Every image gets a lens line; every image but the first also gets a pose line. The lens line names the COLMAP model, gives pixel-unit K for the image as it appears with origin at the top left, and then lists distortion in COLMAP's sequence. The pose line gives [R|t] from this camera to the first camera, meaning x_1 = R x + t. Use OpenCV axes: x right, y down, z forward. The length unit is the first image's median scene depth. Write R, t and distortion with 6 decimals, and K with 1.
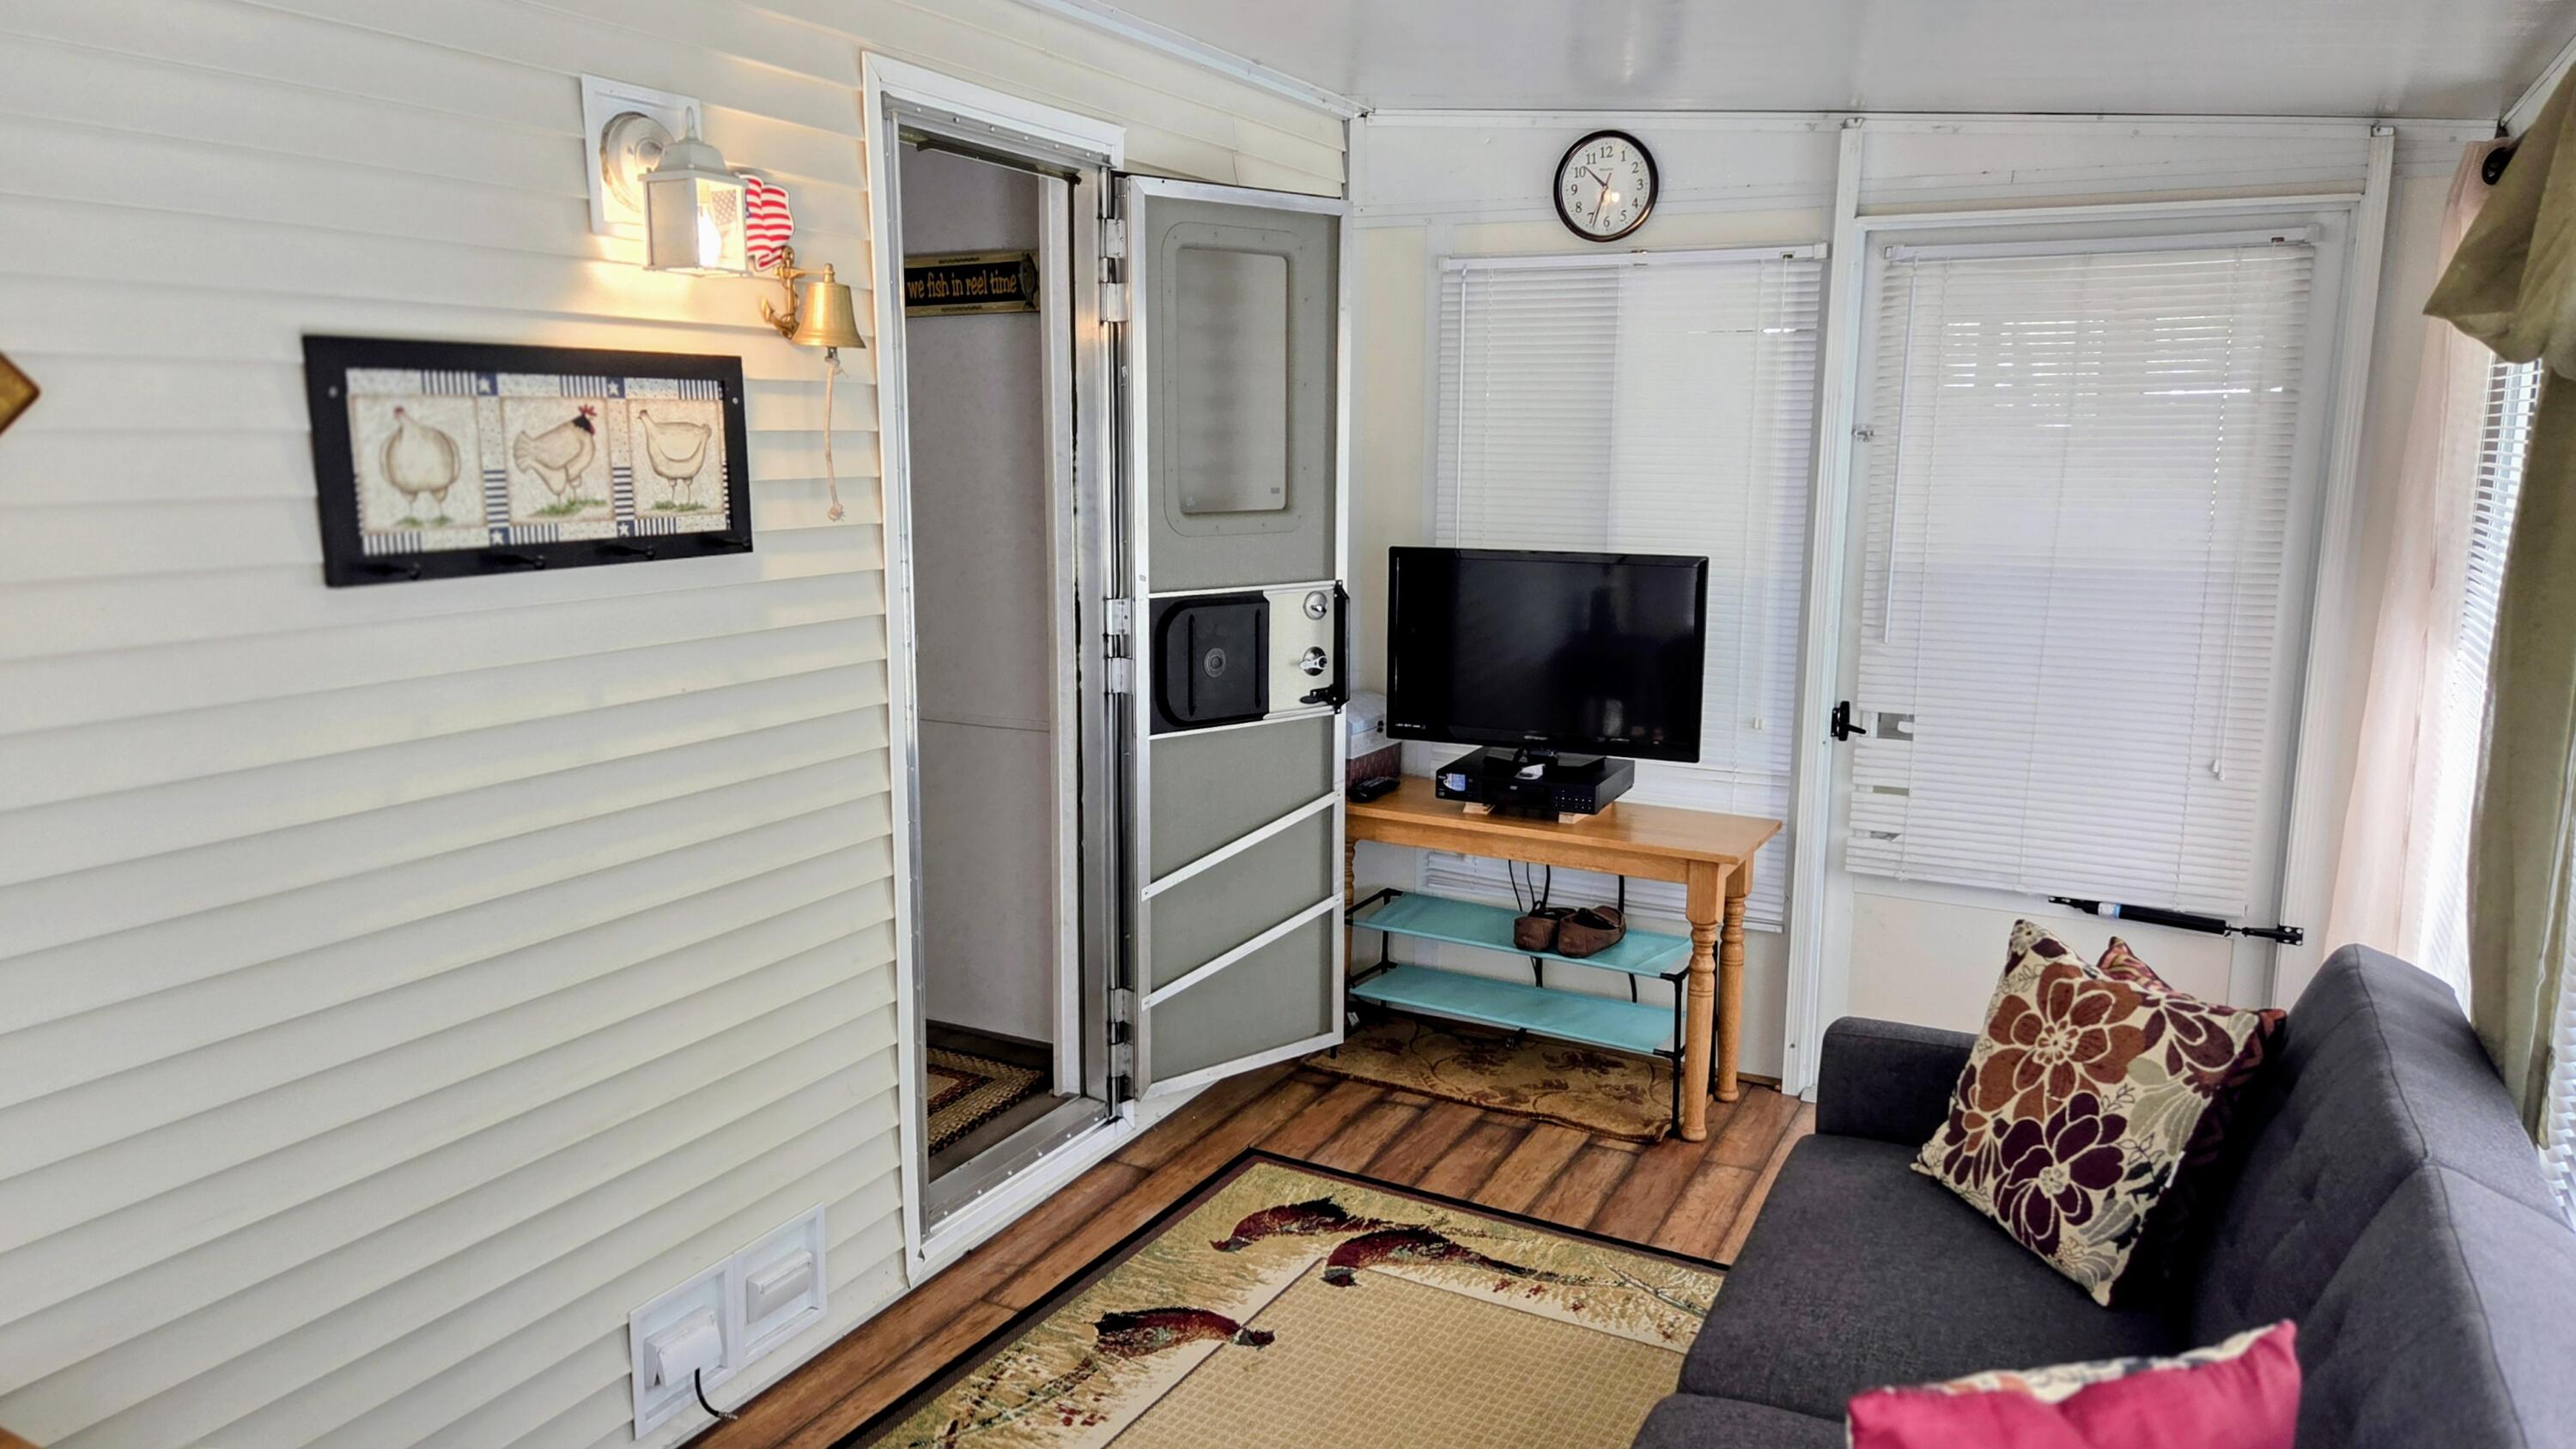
lens RADIAL K [[1658.4, 0, 1313.4], [0, 1658.4, 739.9], [0, 0, 1]] dist [0.067039, -0.055673]
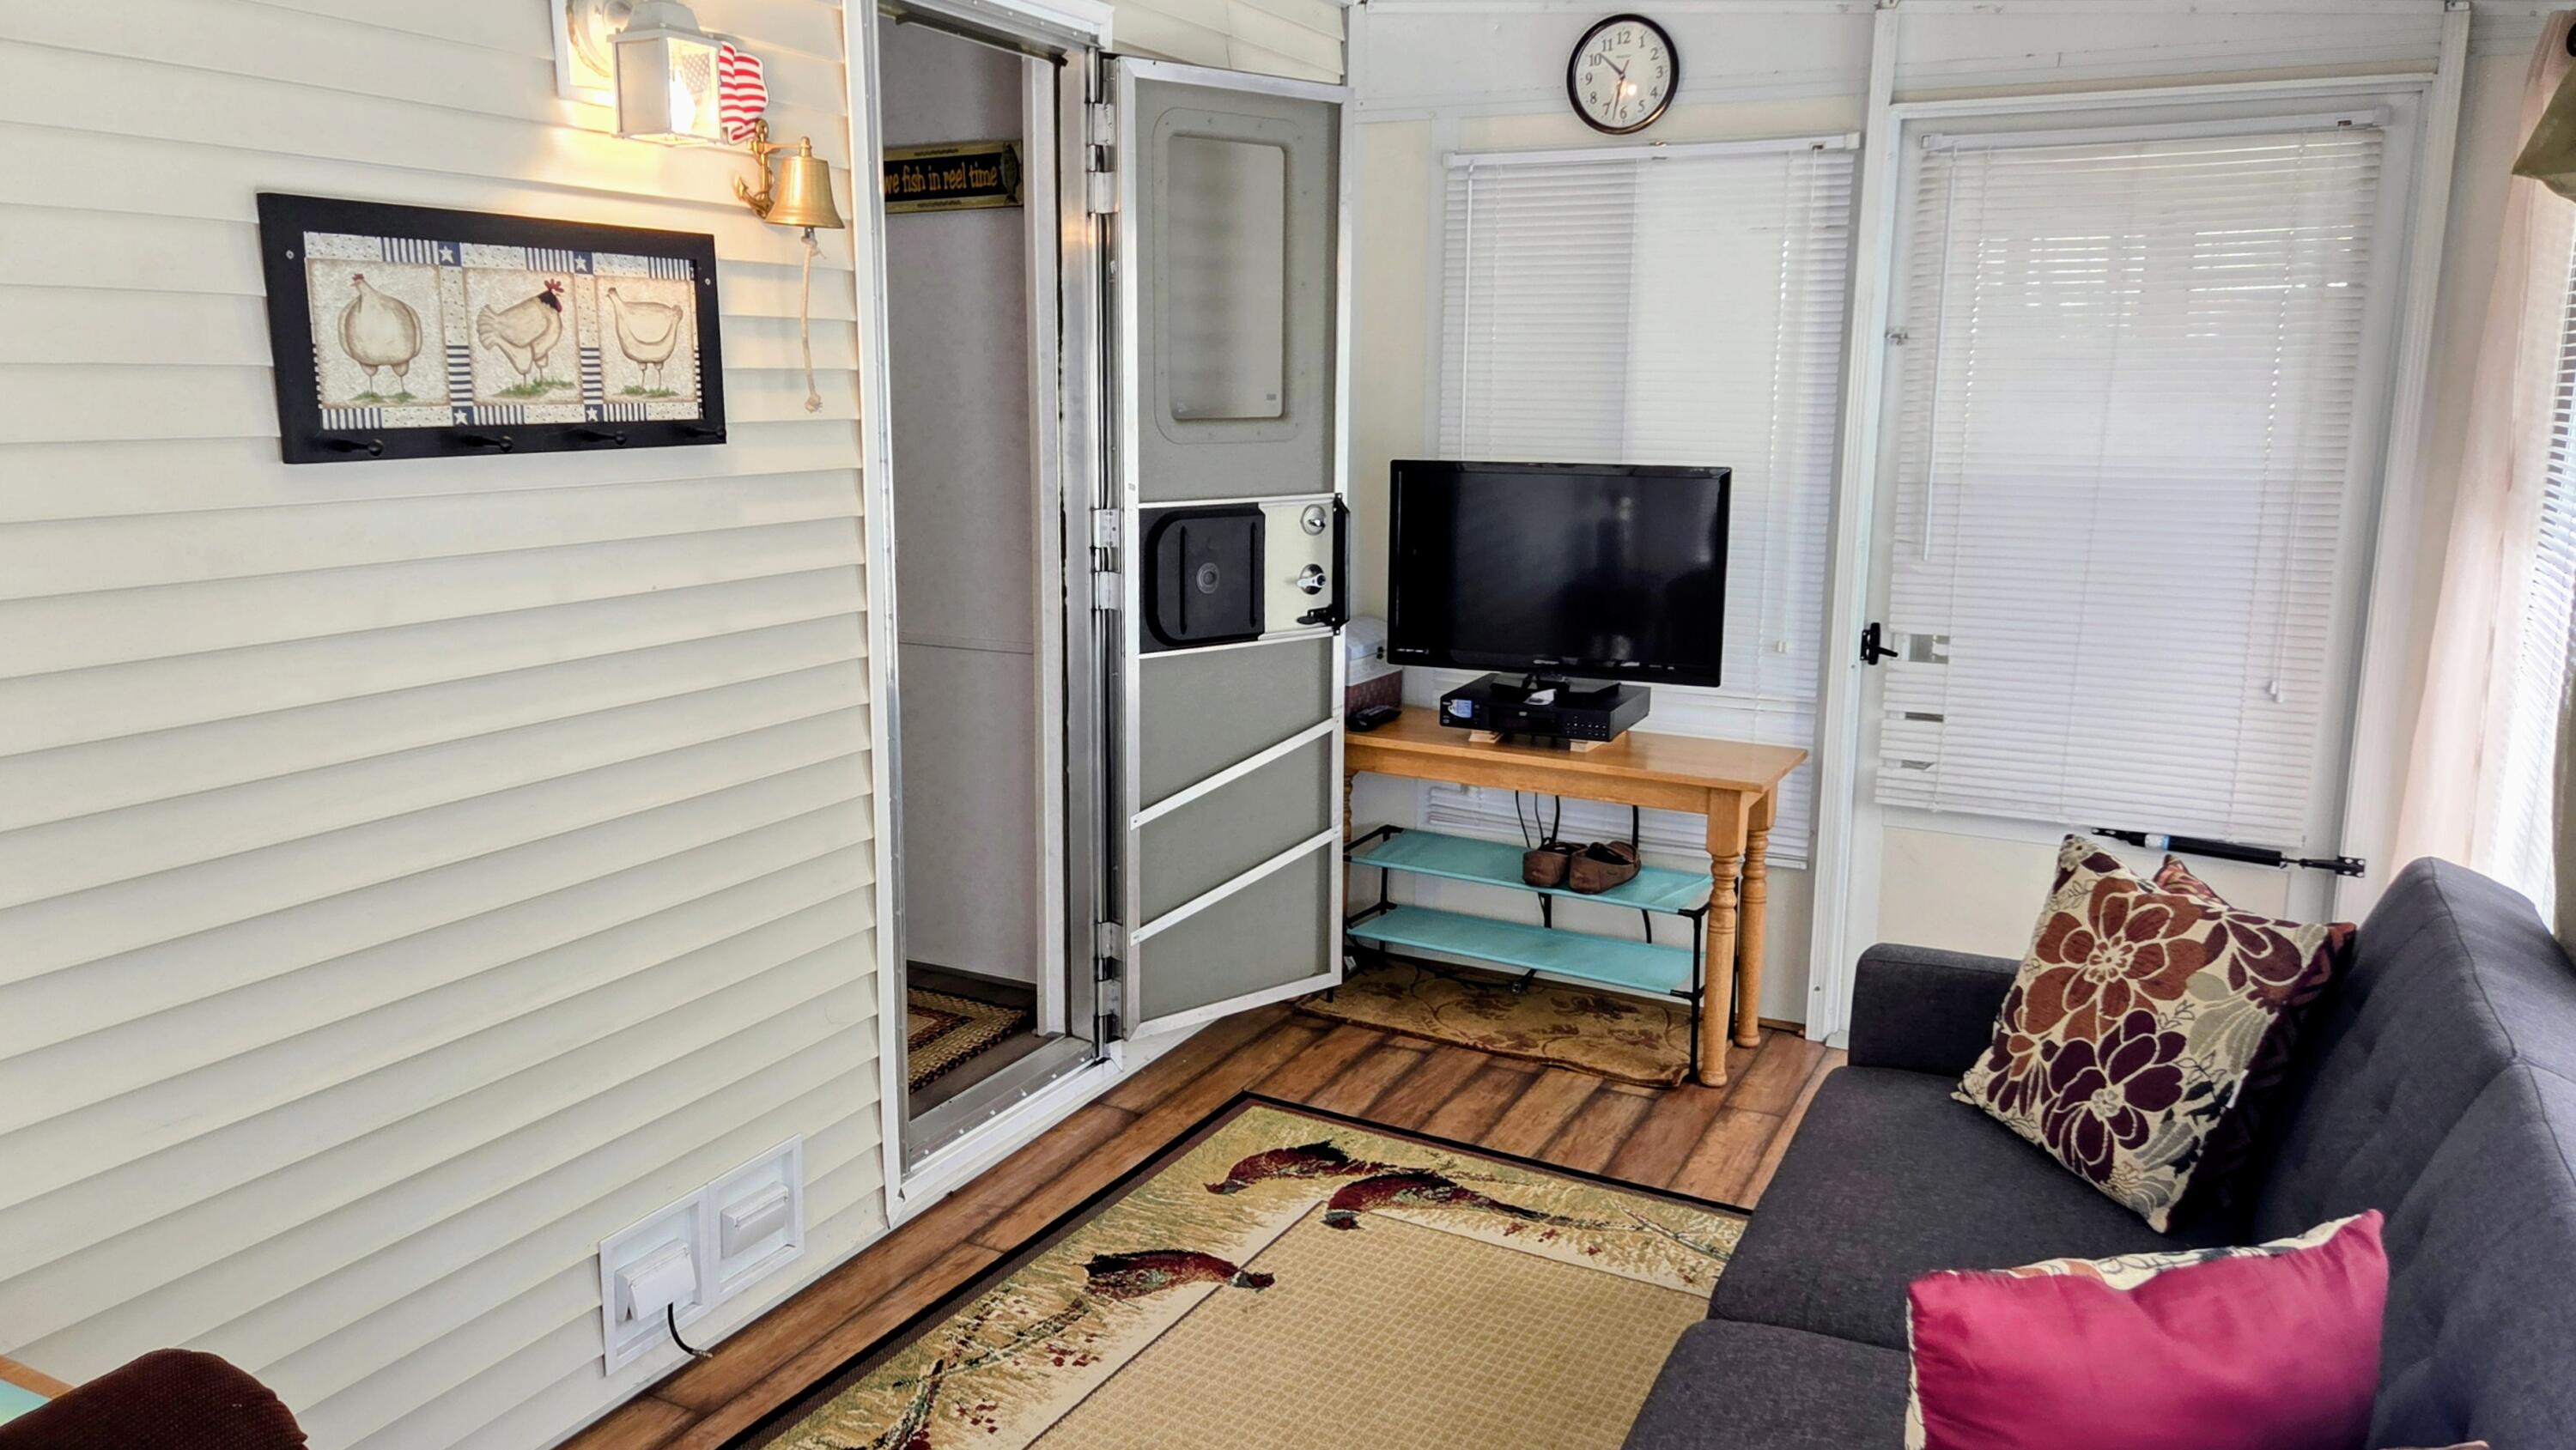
lens RADIAL K [[1752.9, 0, 1282.2], [0, 1752.9, 720.1], [0, 0, 1]] dist [0.070781, -0.058477]
pose [[0.999976, 0.001479, -0.006803, -0.014163], [-0.001415, 0.999954, 0.009485, 0.034520], [0.006817, -0.009475, 0.999932, 0.001310]]
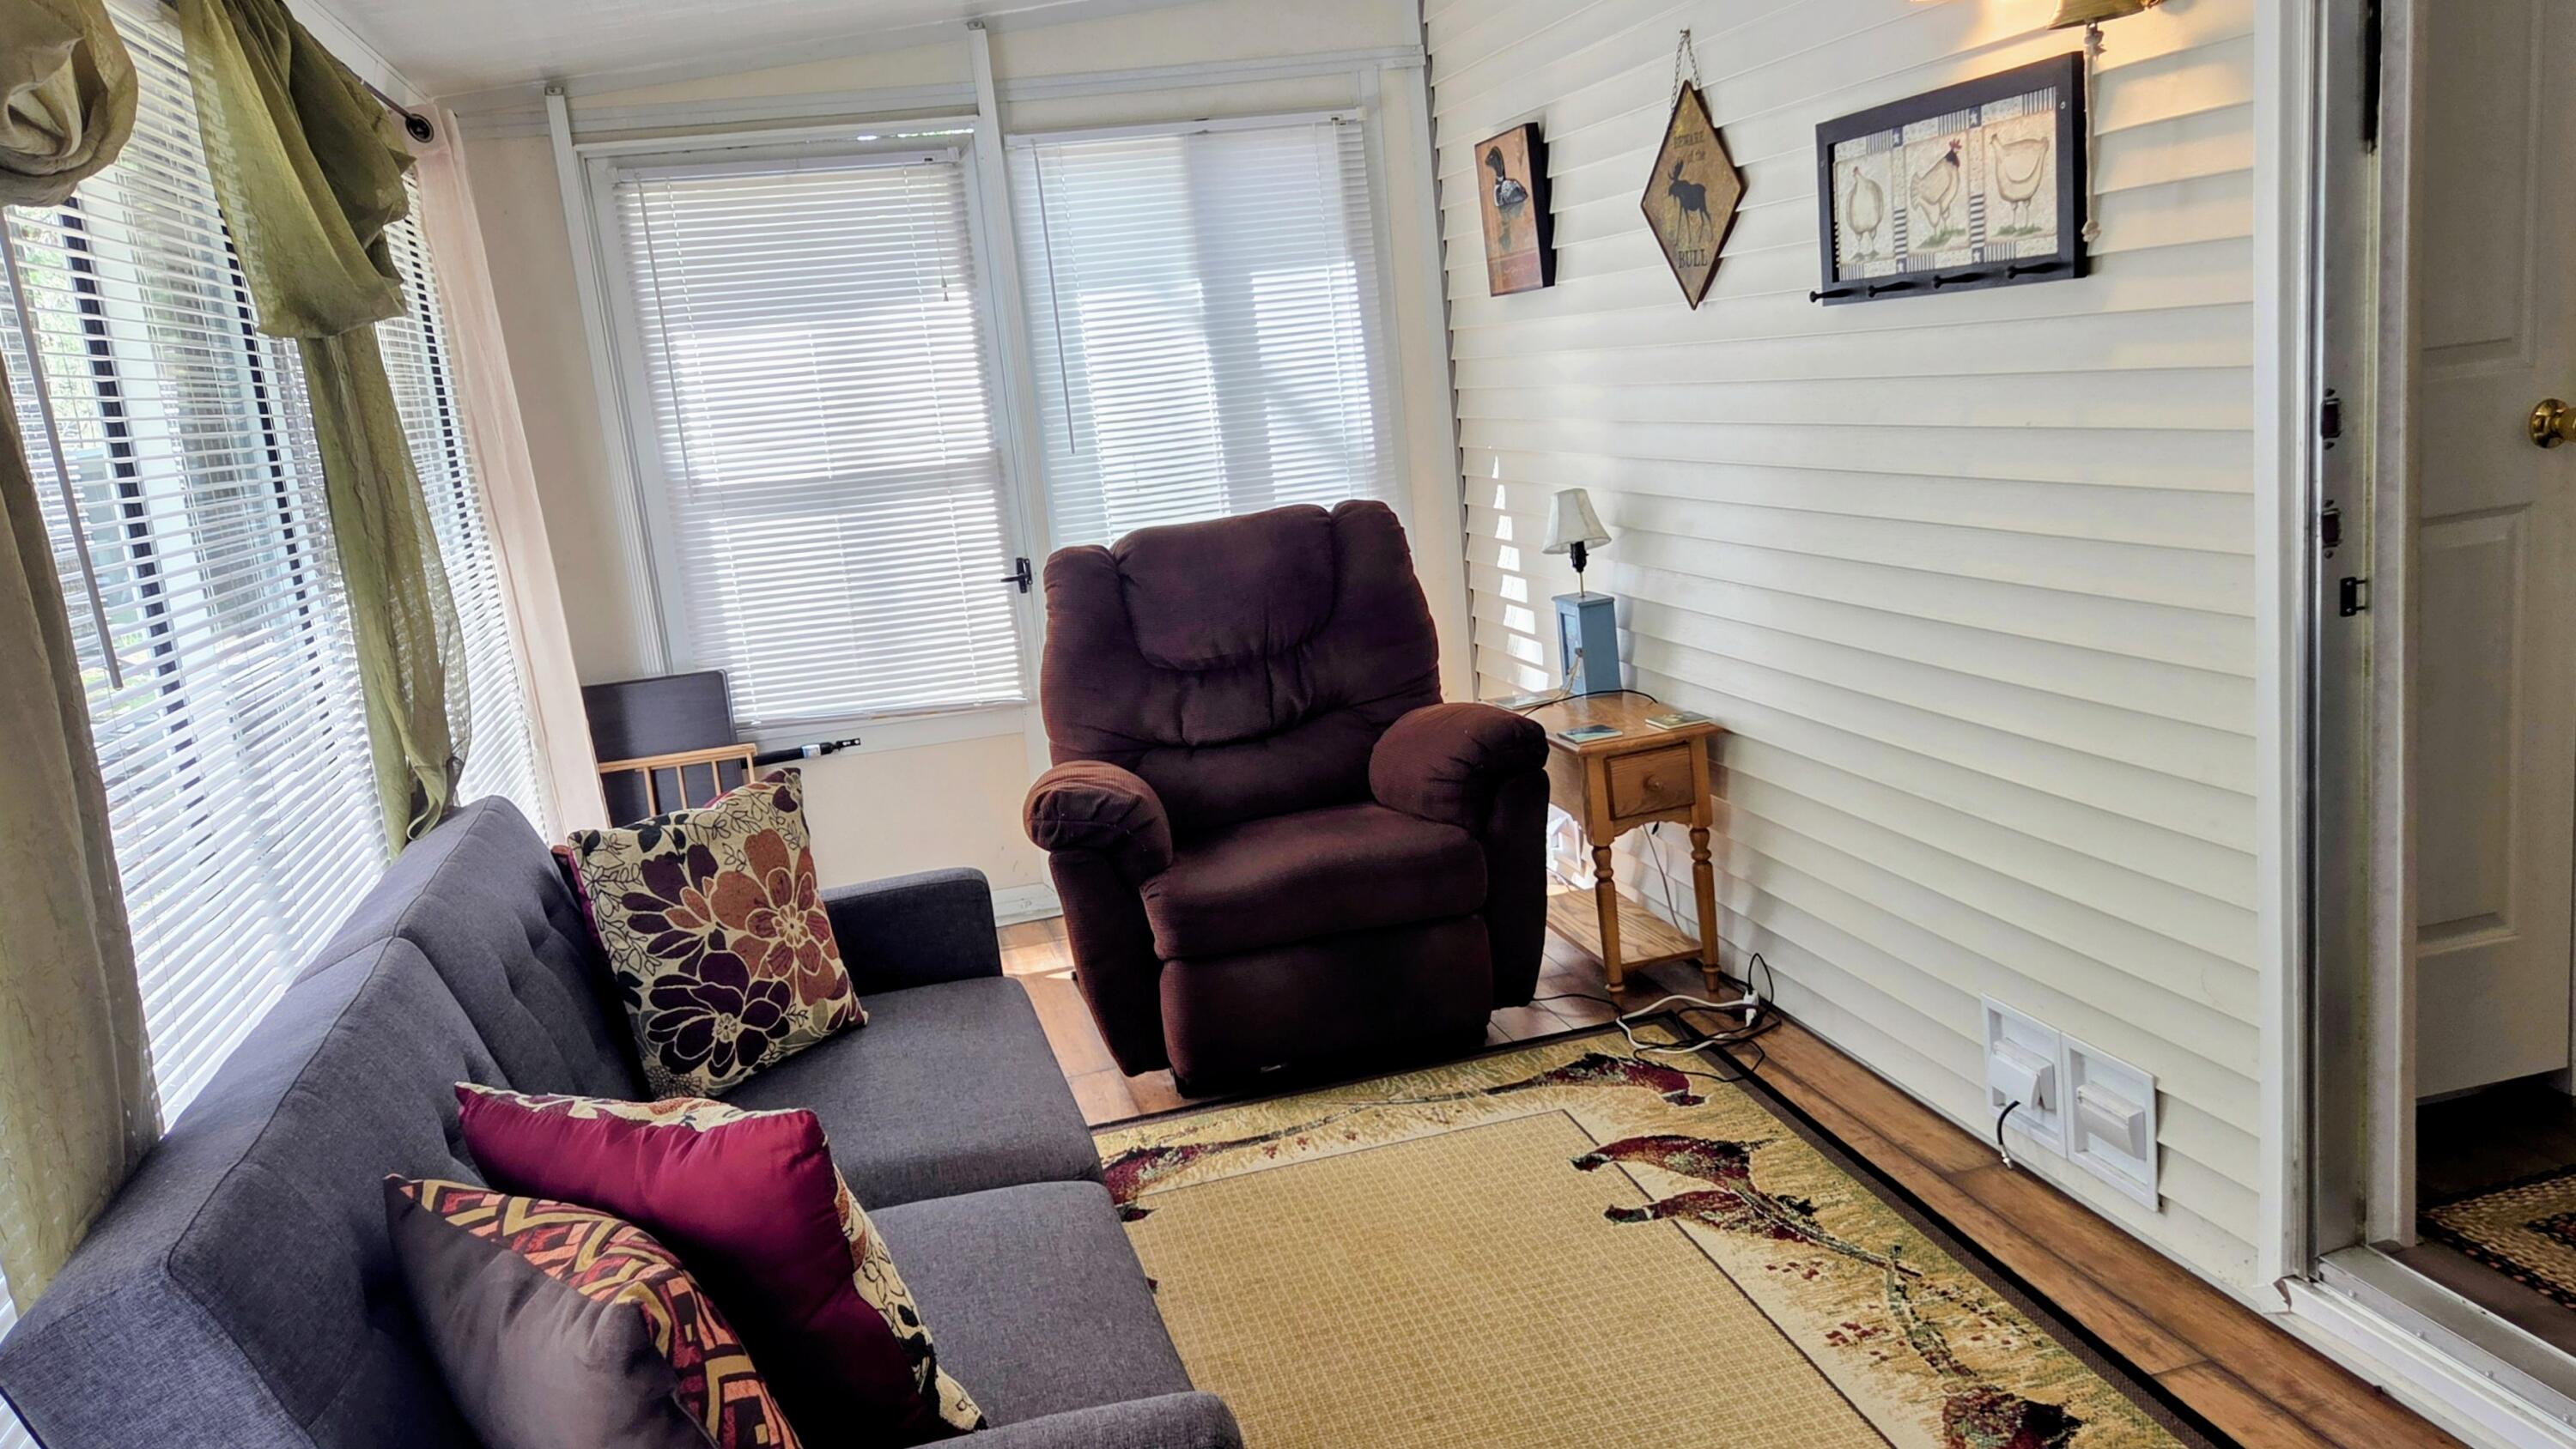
lens RADIAL K [[1820.6, 0, 1288.0], [0, 1820.6, 724.5], [0, 0, 1]] dist [0.073334, -0.064952]
pose [[-0.734441, 0.203533, -0.647434, 0.657923], [-0.028436, 0.943905, 0.328992, -0.201659], [0.678076, 0.260036, -0.687455, 1.470324]]
